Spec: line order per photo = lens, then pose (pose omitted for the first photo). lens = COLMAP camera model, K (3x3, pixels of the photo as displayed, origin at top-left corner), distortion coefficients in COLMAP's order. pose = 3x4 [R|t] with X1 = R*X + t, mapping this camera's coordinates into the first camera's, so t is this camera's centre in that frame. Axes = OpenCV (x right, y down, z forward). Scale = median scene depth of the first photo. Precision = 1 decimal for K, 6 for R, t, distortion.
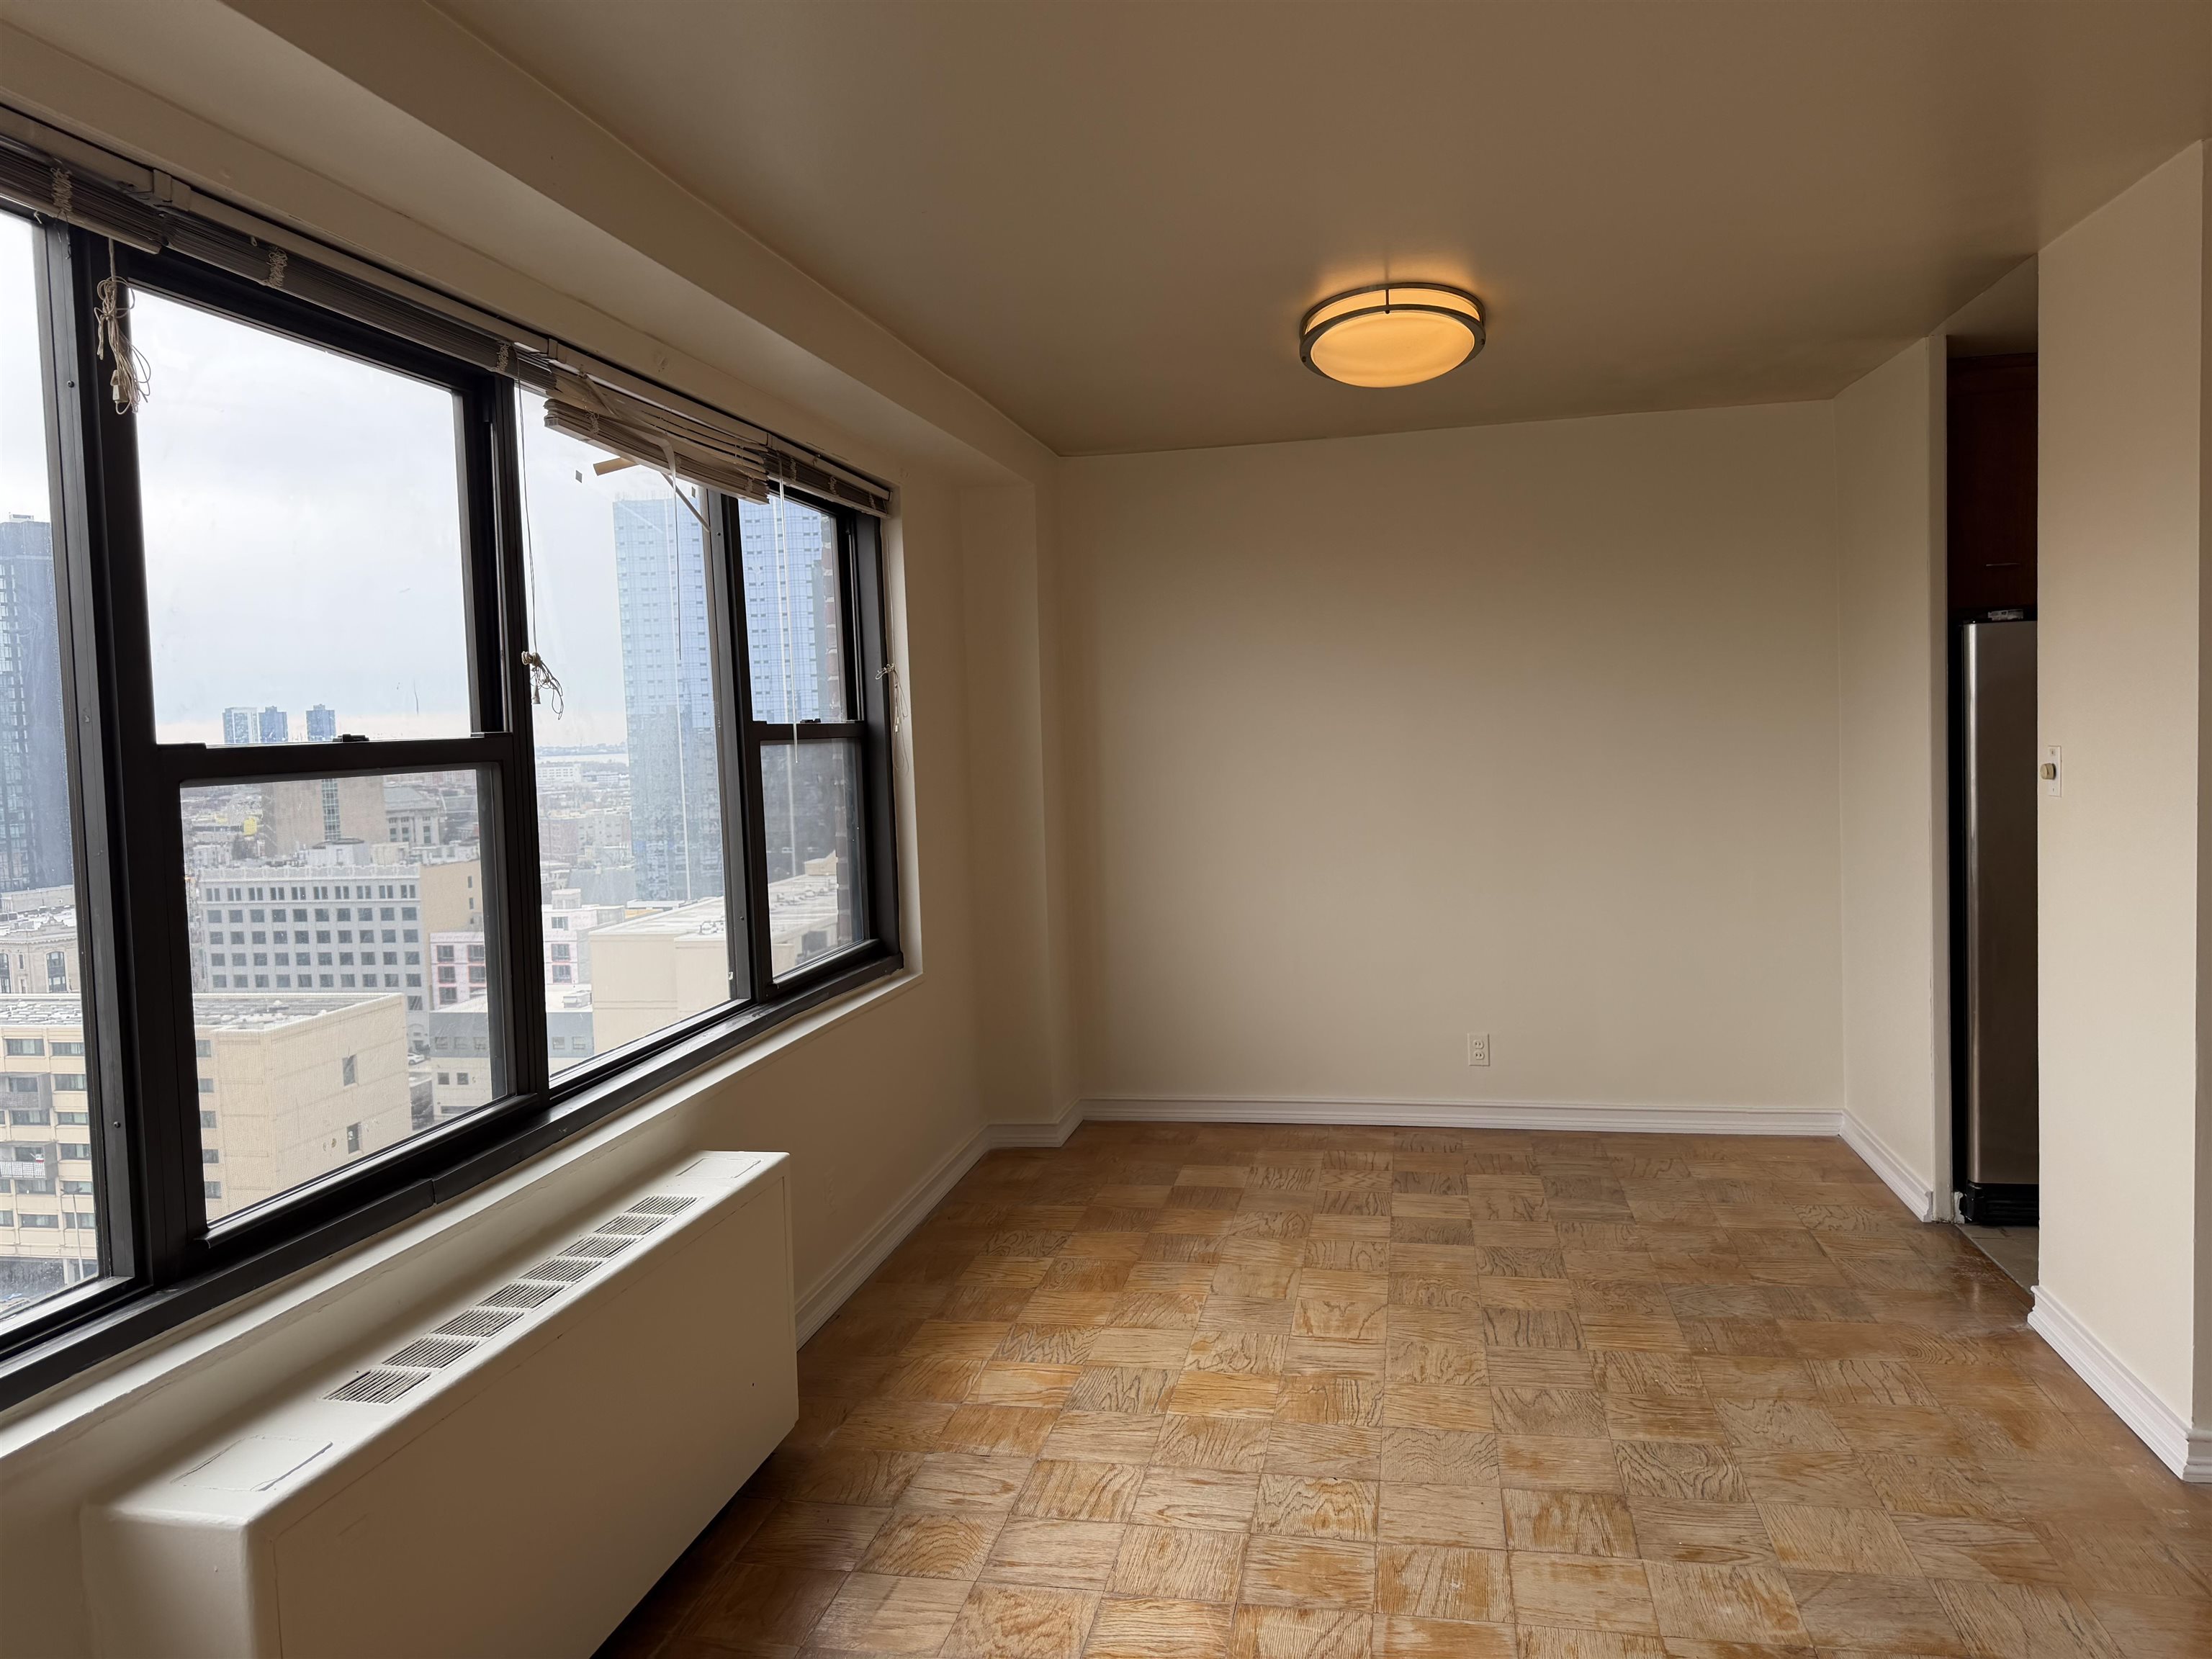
lens RADIAL K [[1555.0, 0, 1106.0], [0, 1555.0, 829.5], [0, 0, 1]] dist [0.052914, -0.078337]
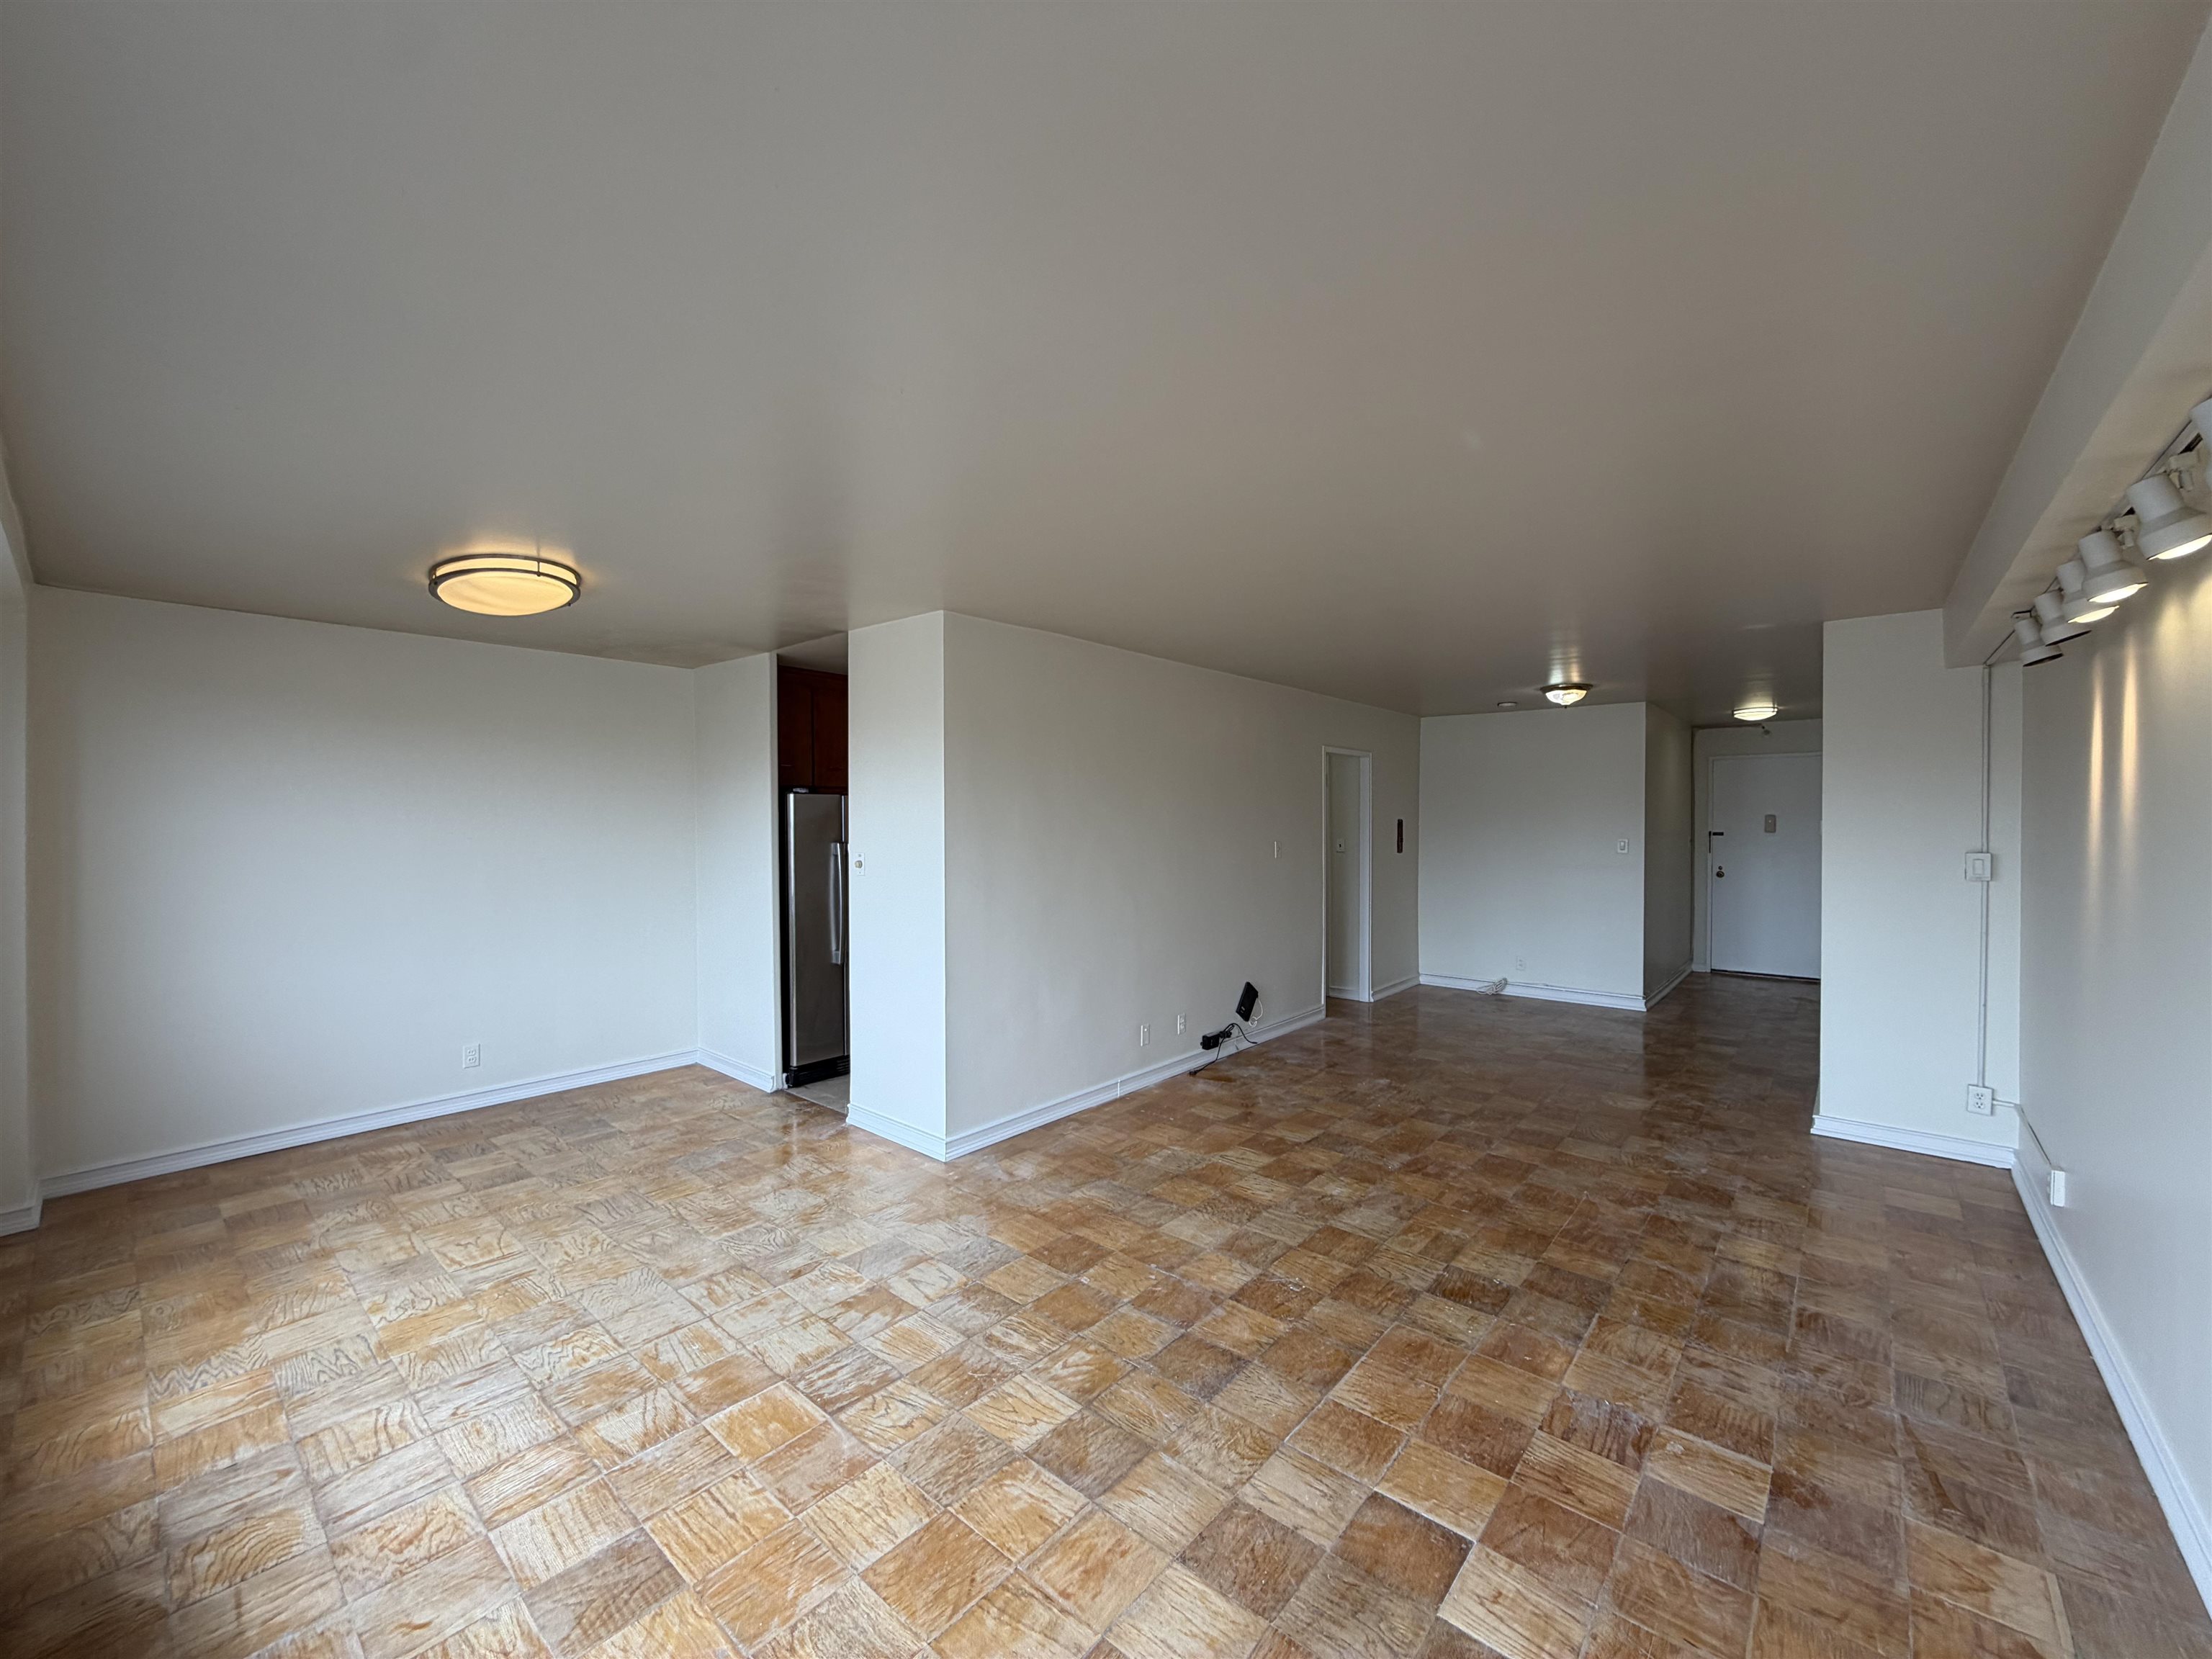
lens RADIAL K [[875.8, 0, 1098.5], [0, 875.8, 828.4], [0, 0, 1]] dist [-0.001827, -0.000188]
pose [[0.496923, 0.027416, 0.867361, -0.350362], [0.042684, 0.997519, -0.055985, -0.004036], [-0.866744, 0.064843, 0.494520, 0.107546]]
